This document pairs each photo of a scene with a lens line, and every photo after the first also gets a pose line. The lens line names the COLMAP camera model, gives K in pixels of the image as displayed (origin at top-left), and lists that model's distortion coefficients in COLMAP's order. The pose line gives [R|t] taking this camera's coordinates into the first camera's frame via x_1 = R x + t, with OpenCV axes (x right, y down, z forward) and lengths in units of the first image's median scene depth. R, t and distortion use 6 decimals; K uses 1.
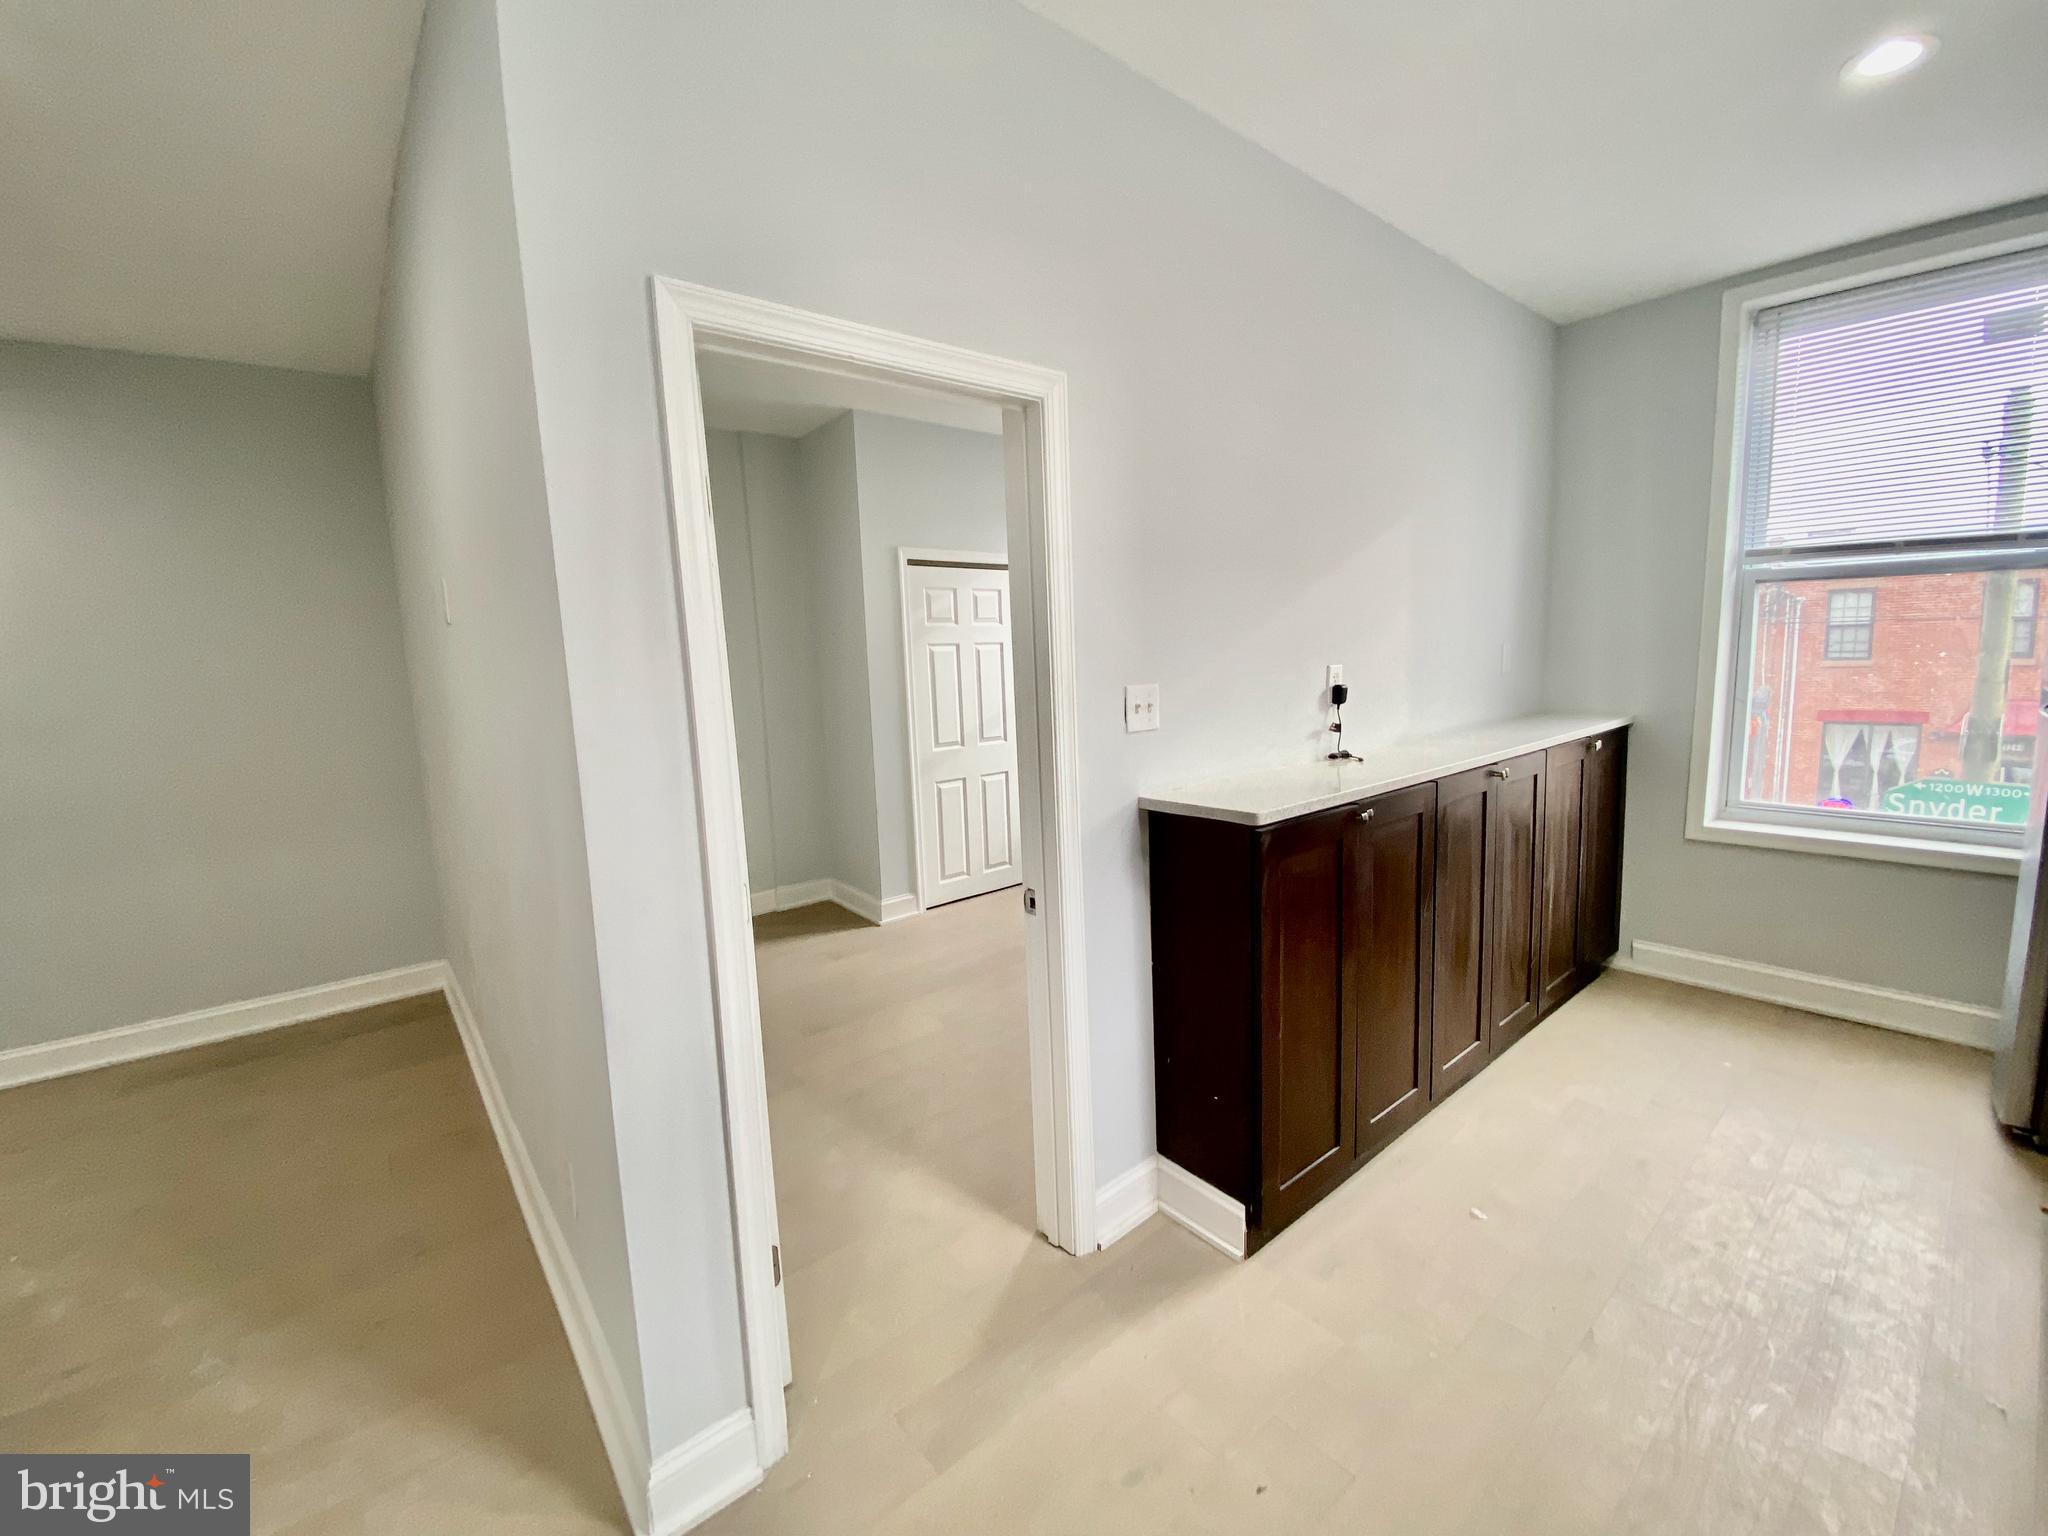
lens RADIAL K [[834.1, 0, 1025.1], [0, 834.1, 761.8], [0, 0, 1]] dist [0.017574, -0.017311]
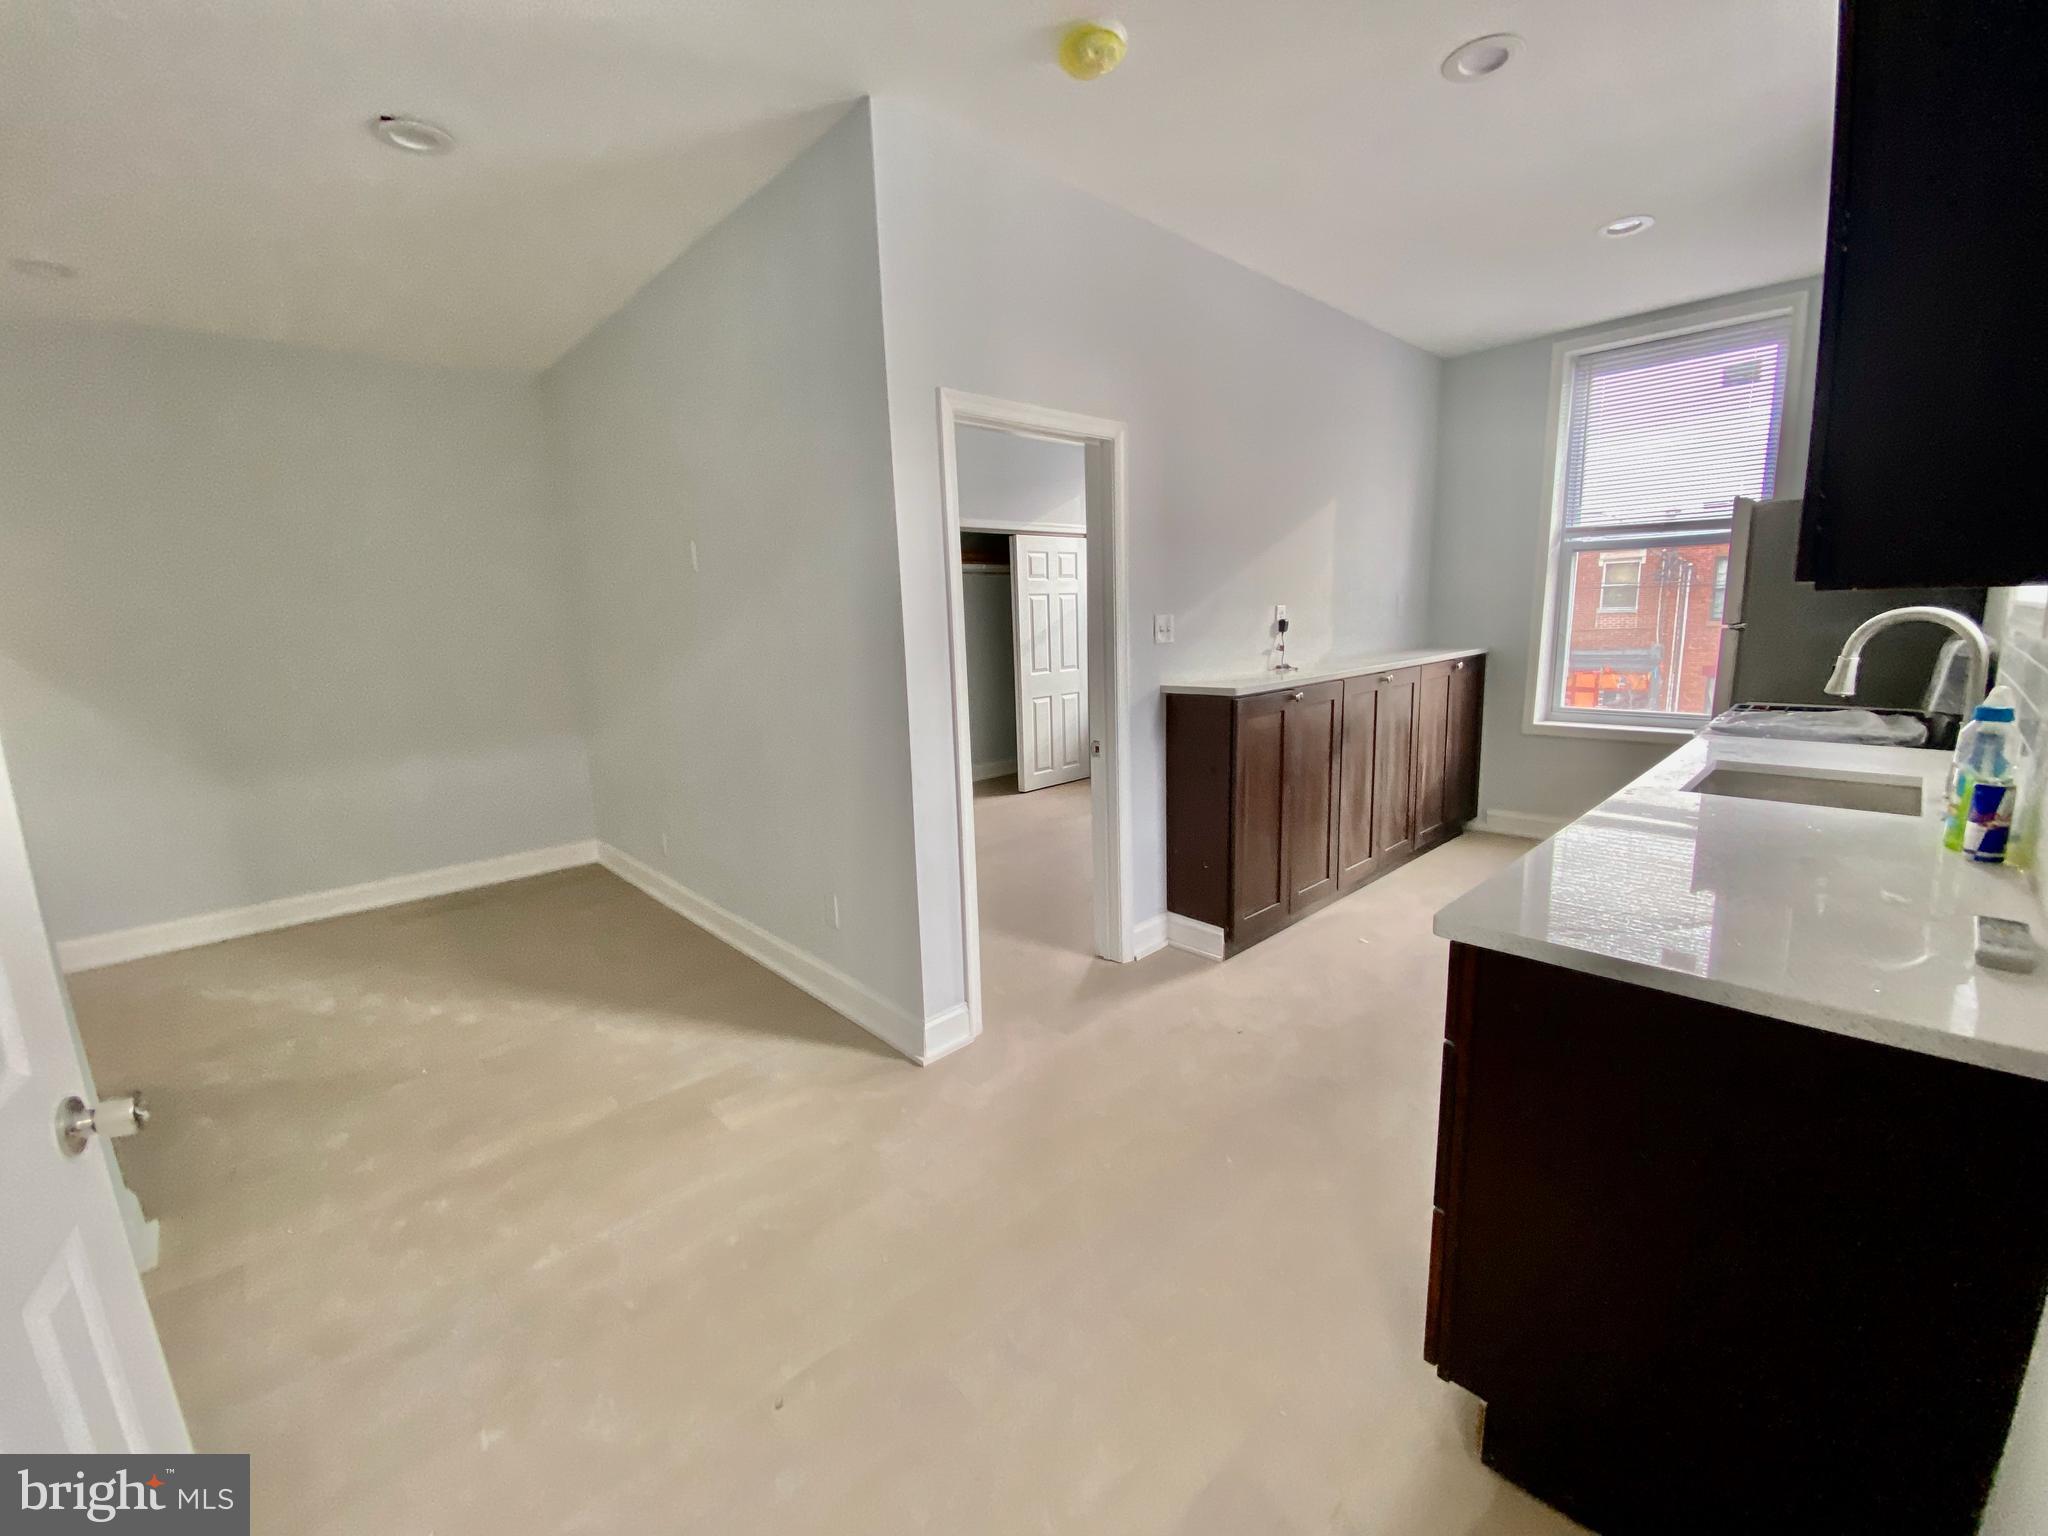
lens RADIAL K [[828.1, 0, 1014.1], [0, 828.1, 765.5], [0, 0, 1]] dist [0.030781, -0.034052]
pose [[0.998609, -0.006092, 0.052371, -0.186075], [0.003427, 0.998702, 0.050828, 0.092266], [-0.052613, -0.050578, 0.997333, -0.474668]]
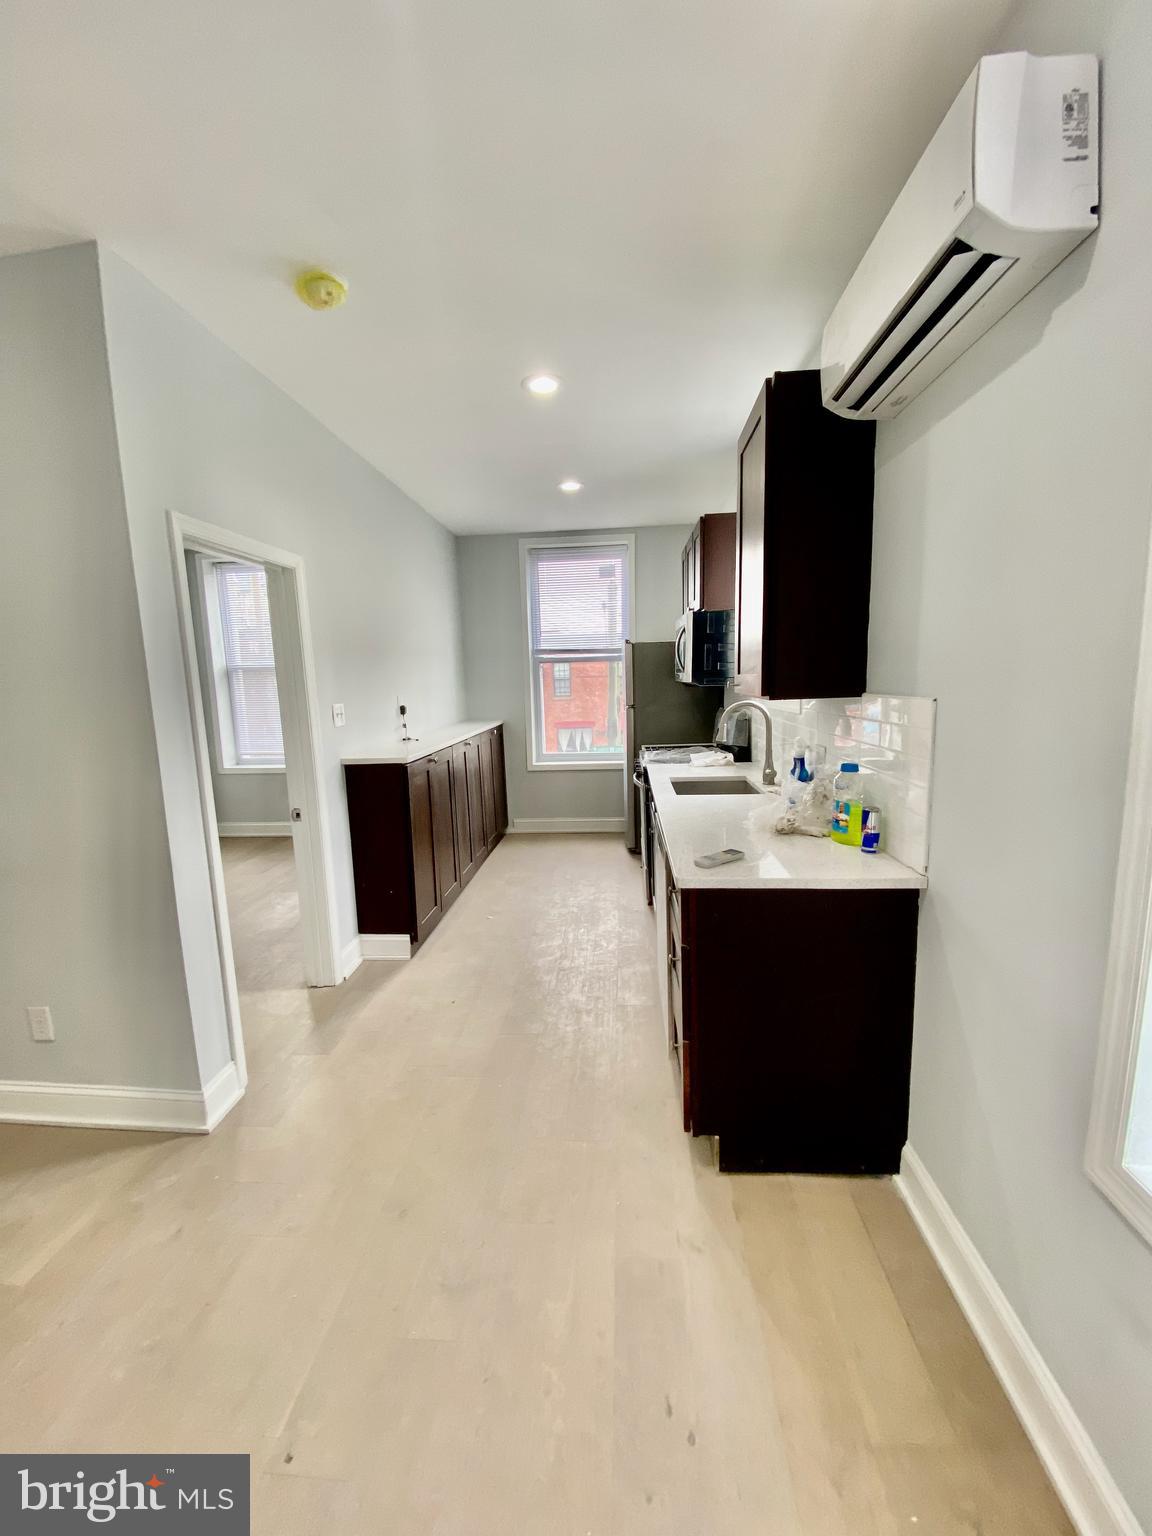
lens RADIAL K [[625.5, 0, 576.3], [0, 625.5, 762.0], [0, 0, 1]] dist [0.017574, -0.017311]
pose [[0.697418, -0.081733, 0.711989, -0.453993], [0.097941, 0.995024, 0.018288, 0.063290], [-0.709941, 0.056978, 0.701953, -0.406979]]
